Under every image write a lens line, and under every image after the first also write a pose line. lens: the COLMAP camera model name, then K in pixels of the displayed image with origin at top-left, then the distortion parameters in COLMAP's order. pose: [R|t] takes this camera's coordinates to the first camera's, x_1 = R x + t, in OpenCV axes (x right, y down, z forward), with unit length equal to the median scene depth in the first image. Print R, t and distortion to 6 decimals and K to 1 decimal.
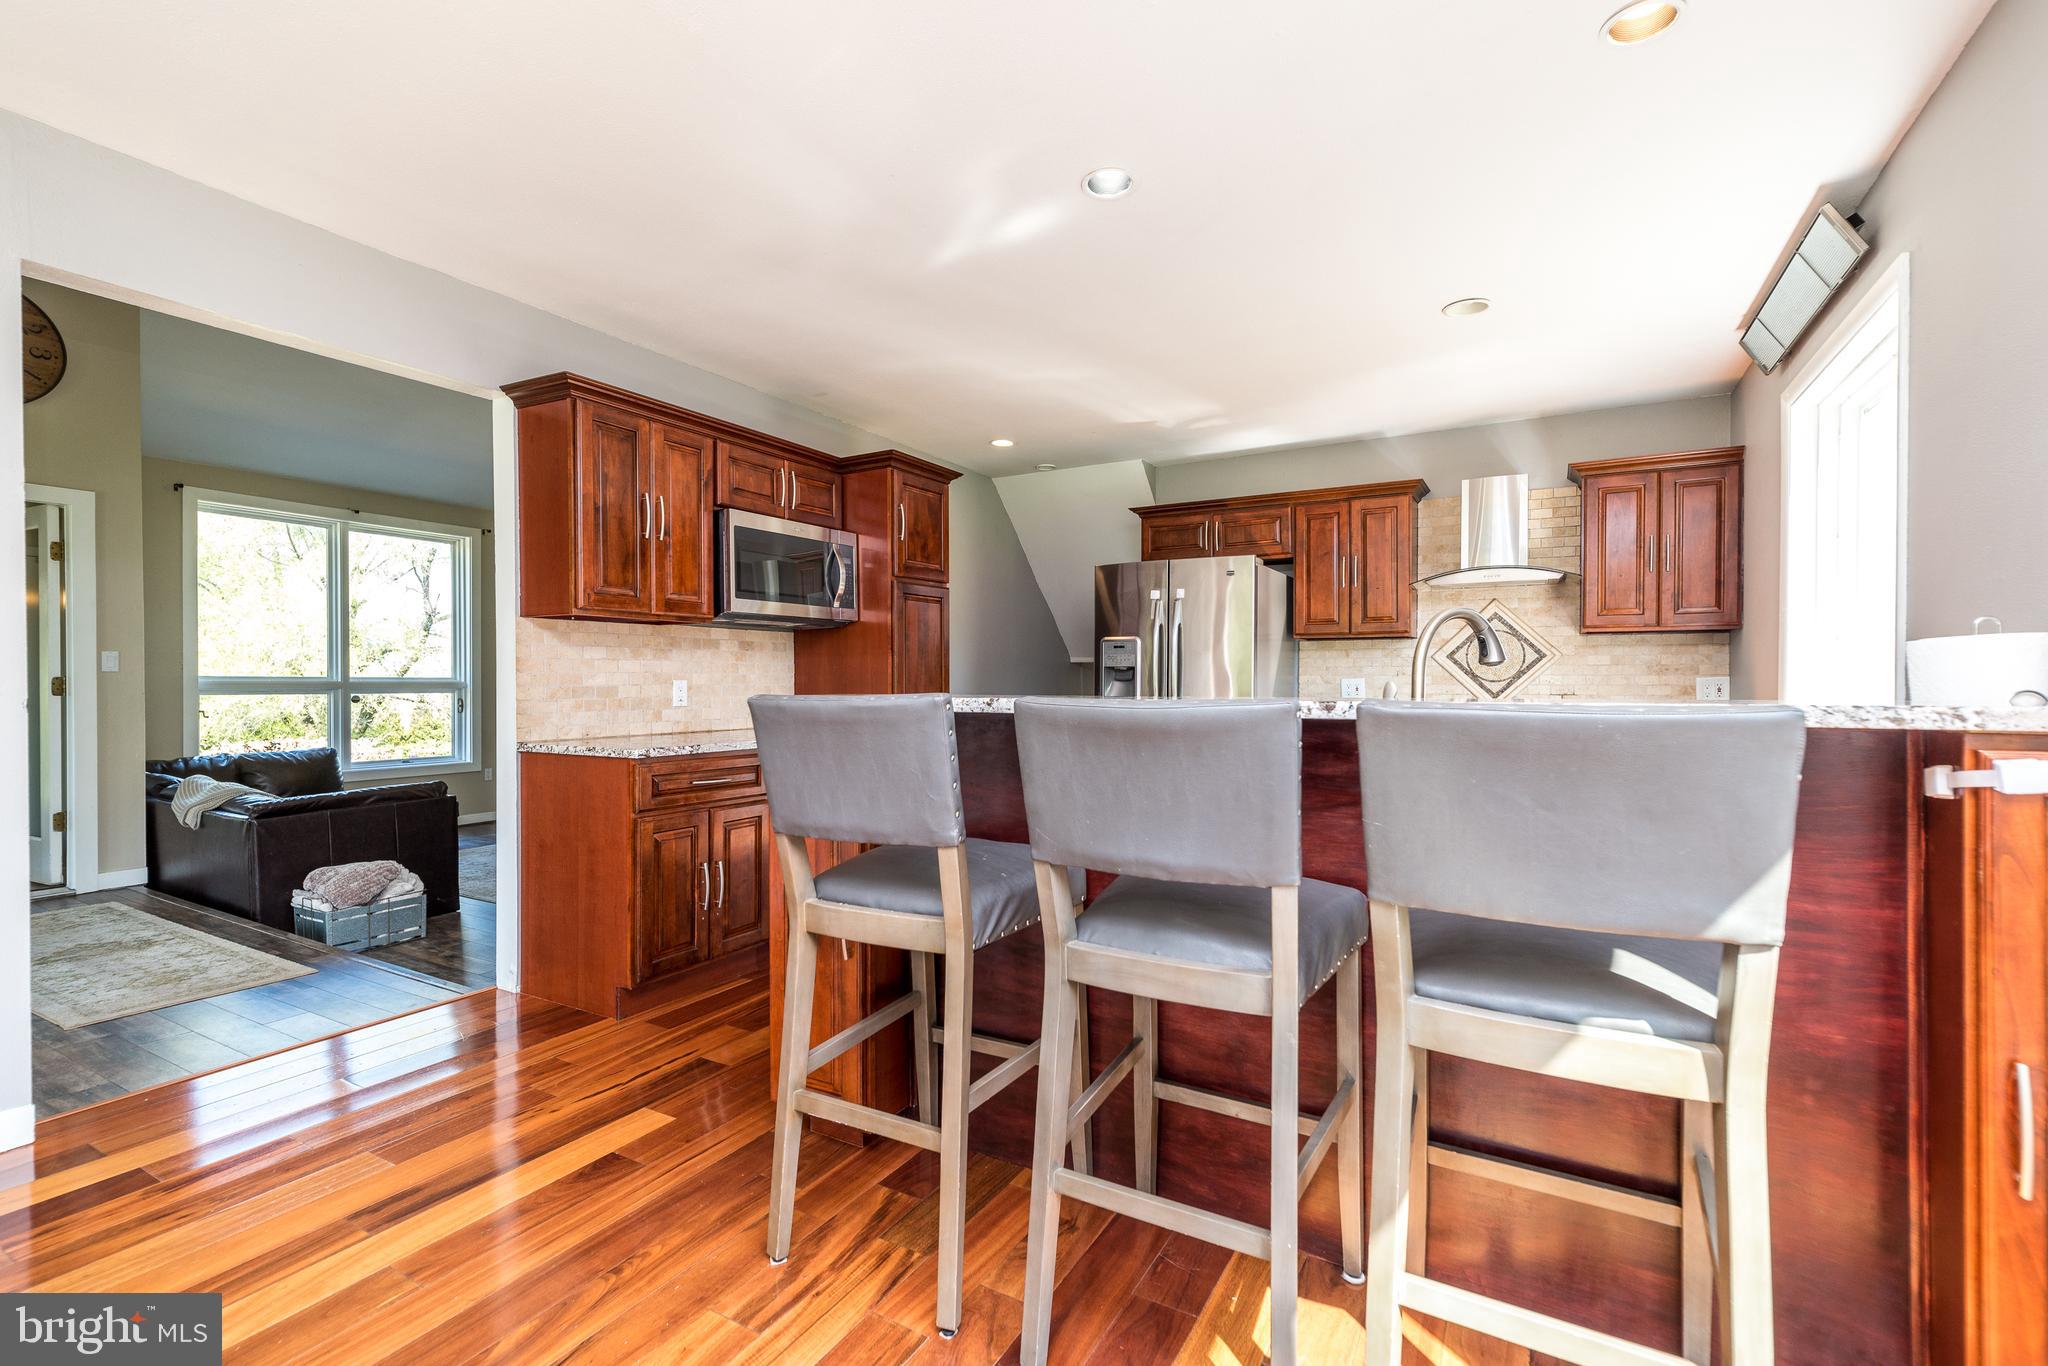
lens RADIAL K [[893.6, 0, 1054.3], [0, 893.6, 676.1], [0, 0, 1]] dist [-0.000190, 0.001627]
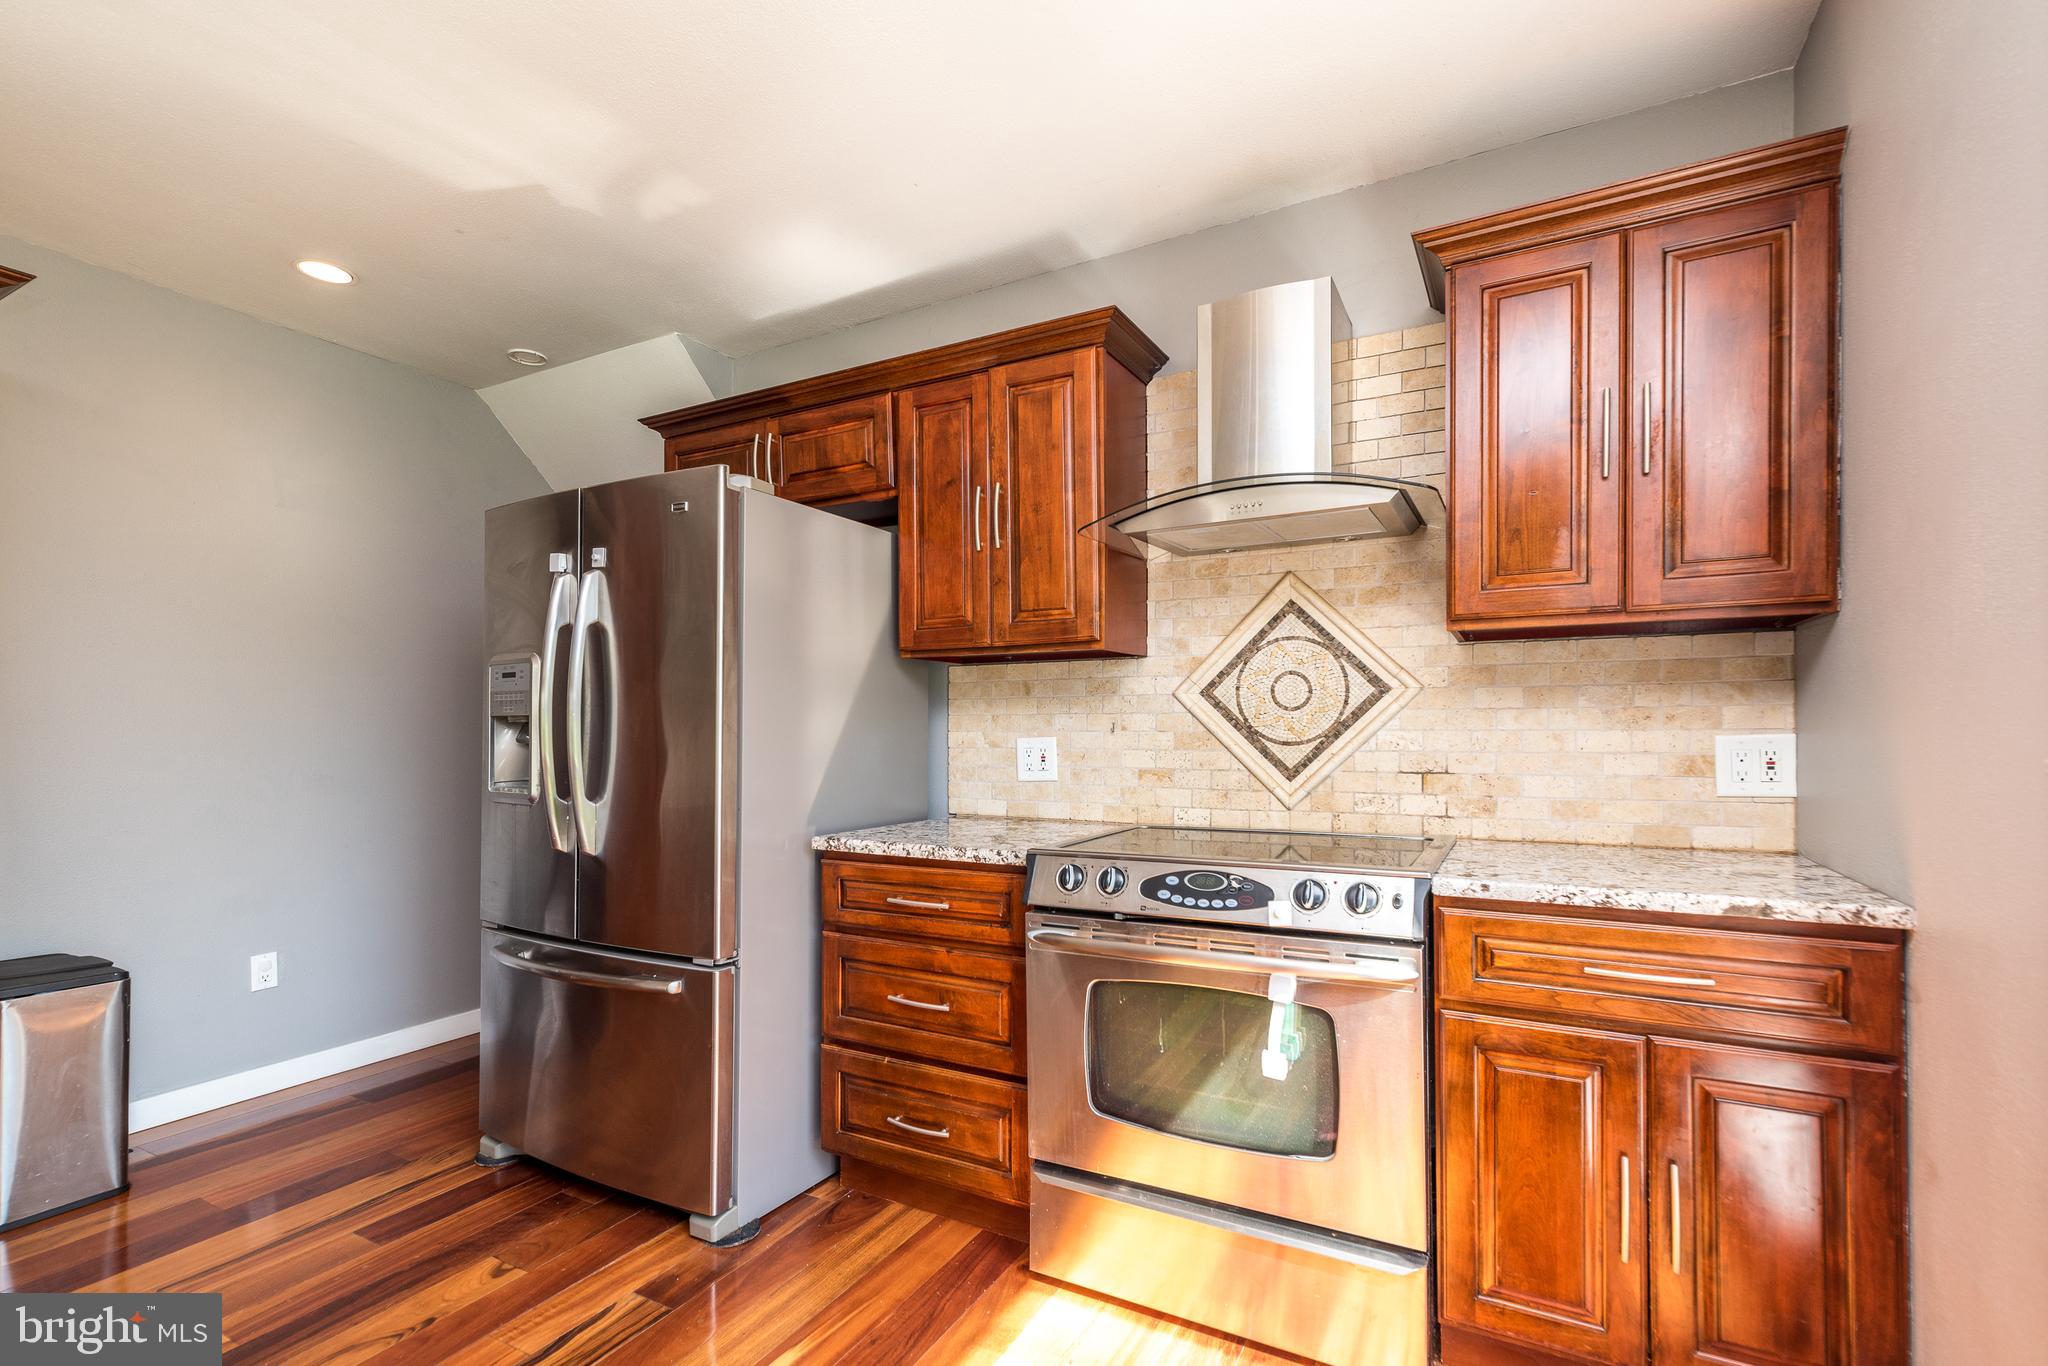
lens RADIAL K [[893.6, 0, 1061.2], [0, 893.6, 733.1], [0, 0, 1]] dist [-0.000190, 0.001627]
pose [[0.999981, -0.003237, -0.005199, 0.380446], [0.003248, 0.999992, 0.002234, -0.001615], [0.005192, -0.002251, 0.999984, 0.533871]]
